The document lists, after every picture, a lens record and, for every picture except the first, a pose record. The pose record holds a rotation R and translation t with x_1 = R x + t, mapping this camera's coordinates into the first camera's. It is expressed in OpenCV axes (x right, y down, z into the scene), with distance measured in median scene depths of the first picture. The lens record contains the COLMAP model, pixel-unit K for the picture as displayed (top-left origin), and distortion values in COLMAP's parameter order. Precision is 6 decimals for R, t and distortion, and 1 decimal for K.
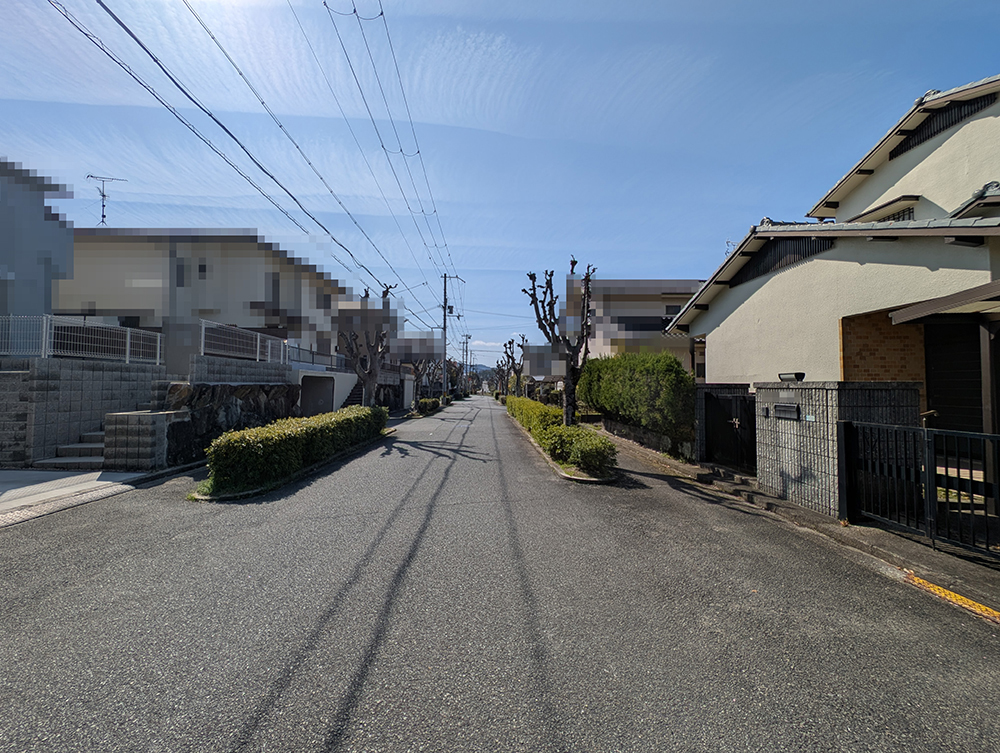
lens RADIAL K [[371.7, 0, 501.5], [0, 371.7, 375.9], [0, 0, 1]] dist [-0.000229, -0.000371]
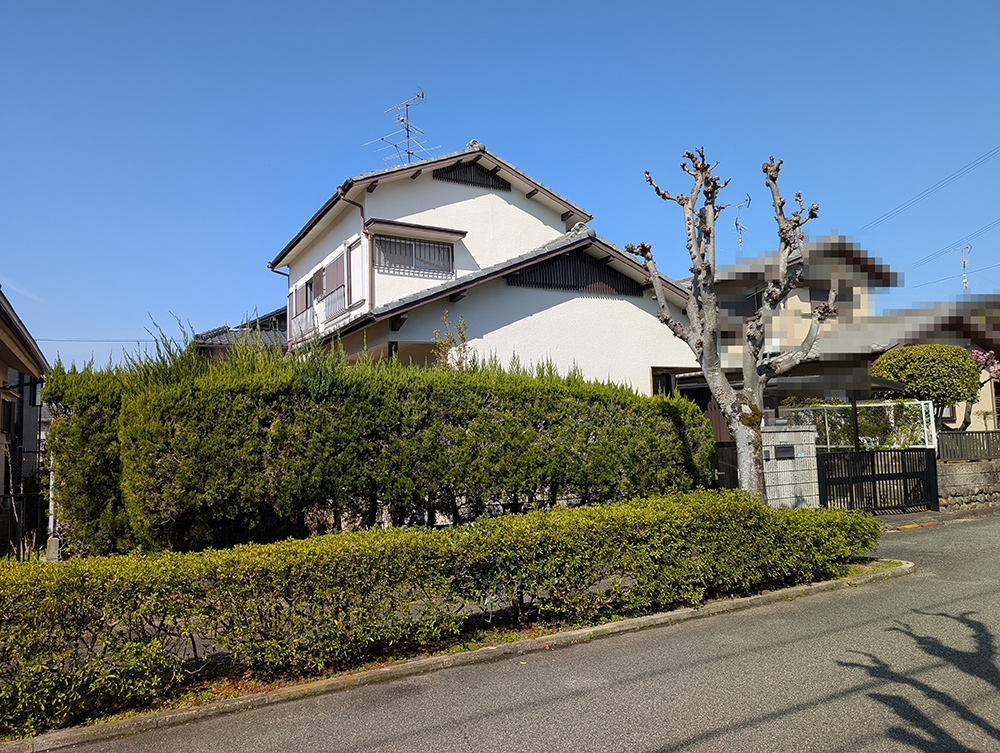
lens RADIAL K [[705.5, 0, 500.3], [0, 705.5, 374.4], [0, 0, 1]] dist [0.012288, 0.002919]
pose [[-0.438922, 0.087672, 0.894238, -0.789325], [0.002988, 0.995365, -0.096120, 0.062788], [-0.898520, -0.039518, -0.437150, 2.653753]]
